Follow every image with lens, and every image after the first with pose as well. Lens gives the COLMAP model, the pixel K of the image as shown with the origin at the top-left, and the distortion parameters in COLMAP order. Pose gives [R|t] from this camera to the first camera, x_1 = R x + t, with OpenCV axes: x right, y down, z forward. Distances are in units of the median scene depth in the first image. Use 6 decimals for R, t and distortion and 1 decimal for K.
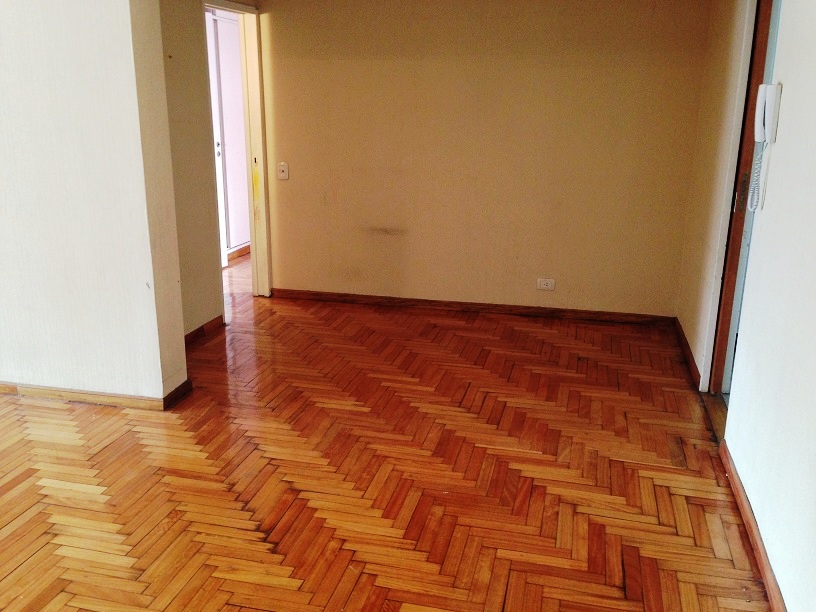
lens RADIAL K [[765.6, 0, 408.0], [0, 765.6, 306.0], [0, 0, 1]] dist [0.149691, -0.253370]
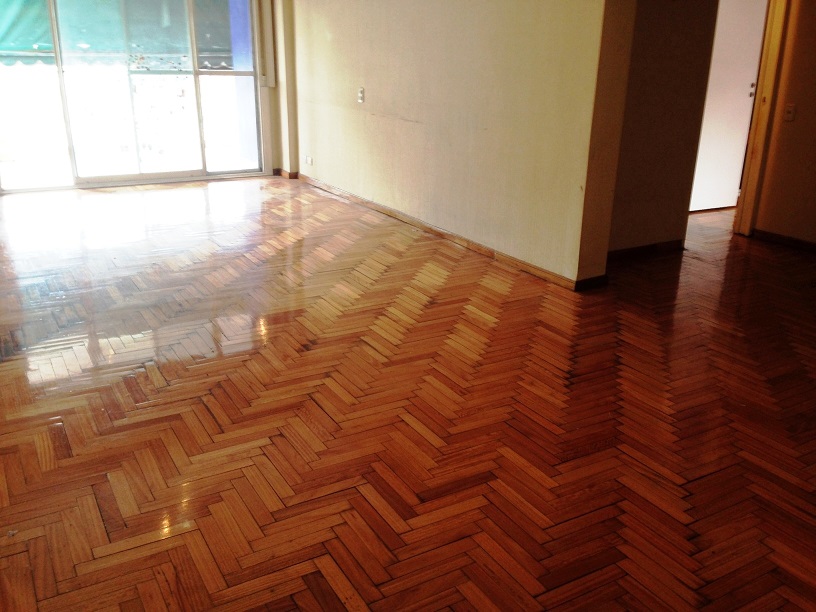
lens RADIAL K [[765.6, 0, 408.0], [0, 765.6, 306.0], [0, 0, 1]] dist [0.149691, -0.253370]
pose [[0.702637, 0.235537, -0.671434, 0.382678], [-0.193650, 0.971305, 0.138081, 0.039965], [0.684690, 0.033002, 0.728087, -0.121337]]
